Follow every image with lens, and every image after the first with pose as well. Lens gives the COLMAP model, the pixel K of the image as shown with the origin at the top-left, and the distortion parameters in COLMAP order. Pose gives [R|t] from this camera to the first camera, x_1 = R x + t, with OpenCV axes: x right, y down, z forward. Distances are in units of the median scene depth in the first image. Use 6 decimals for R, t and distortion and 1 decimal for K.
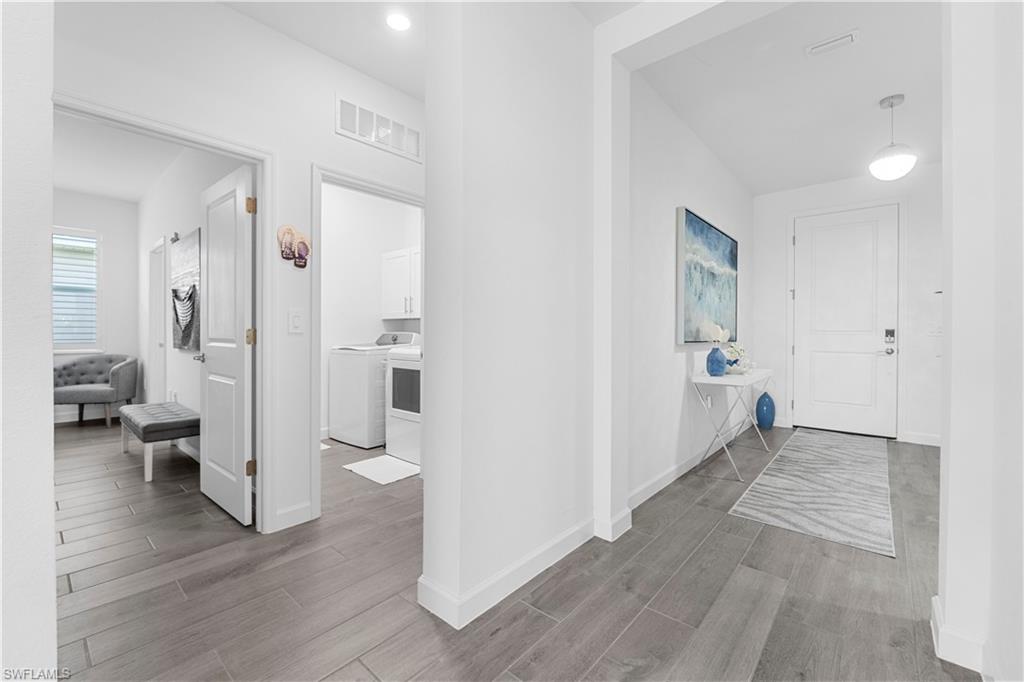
lens RADIAL K [[425.8, 0, 517.8], [0, 425.8, 333.5], [0, 0, 1]] dist [-0.003606, -0.001058]
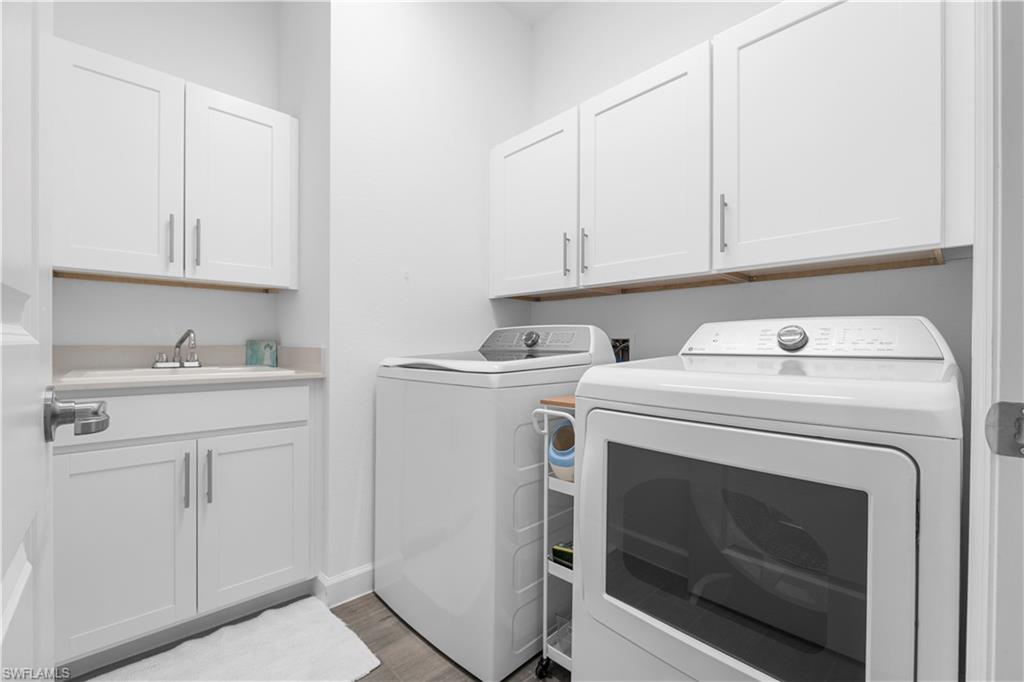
lens RADIAL K [[425.8, 0, 507.9], [0, 425.8, 345.3], [0, 0, 1]] dist [-0.003606, -0.001058]
pose [[0.994540, 0.005856, -0.104192, -0.275311], [-0.006207, 0.999976, -0.003047, 0.017428], [0.104171, 0.003677, 0.994553, 0.610295]]
